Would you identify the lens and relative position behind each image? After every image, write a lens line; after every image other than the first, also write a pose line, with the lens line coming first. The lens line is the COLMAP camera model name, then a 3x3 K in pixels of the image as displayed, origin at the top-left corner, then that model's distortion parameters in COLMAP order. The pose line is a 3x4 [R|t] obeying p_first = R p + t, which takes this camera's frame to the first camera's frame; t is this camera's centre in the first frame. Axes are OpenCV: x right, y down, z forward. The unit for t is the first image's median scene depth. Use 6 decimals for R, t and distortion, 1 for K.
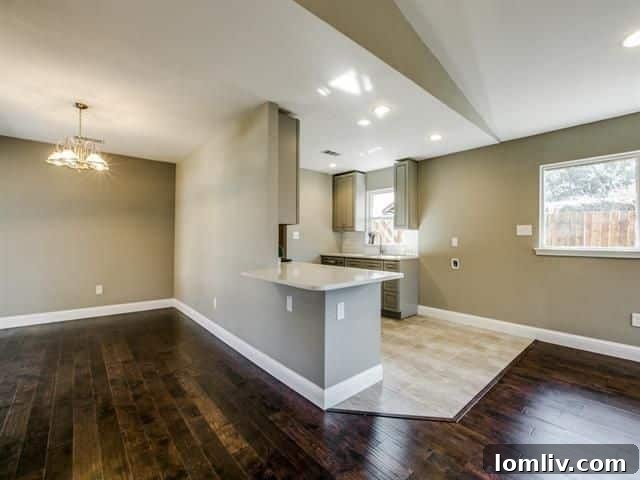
lens RADIAL K [[287.5, 0, 320.1], [0, 287.5, 238.1], [0, 0, 1]] dist [-0.025165, 0.000678]
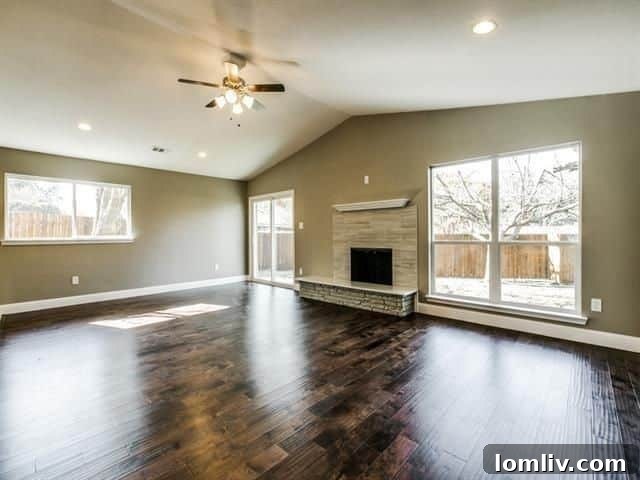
lens RADIAL K [[287.5, 0, 320.1], [0, 287.5, 238.1], [0, 0, 1]] dist [-0.025165, 0.000678]
pose [[-0.091349, -0.005815, 0.995802, -0.465788], [0.007437, 0.999951, 0.006521, 0.025130], [-0.995791, 0.008002, -0.091301, -0.209718]]
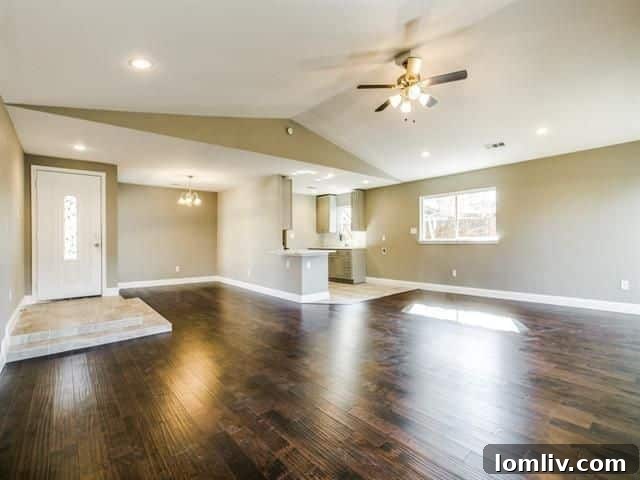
lens RADIAL K [[307.3, 0, 316.8], [0, 307.3, 239.2], [0, 0, 1]] dist [-0.020362, 0.000875]
pose [[0.999764, -0.013395, -0.017078, 0.099029], [0.013322, 0.999902, -0.004369, 0.022154], [0.017135, 0.004140, 0.999845, -0.853518]]
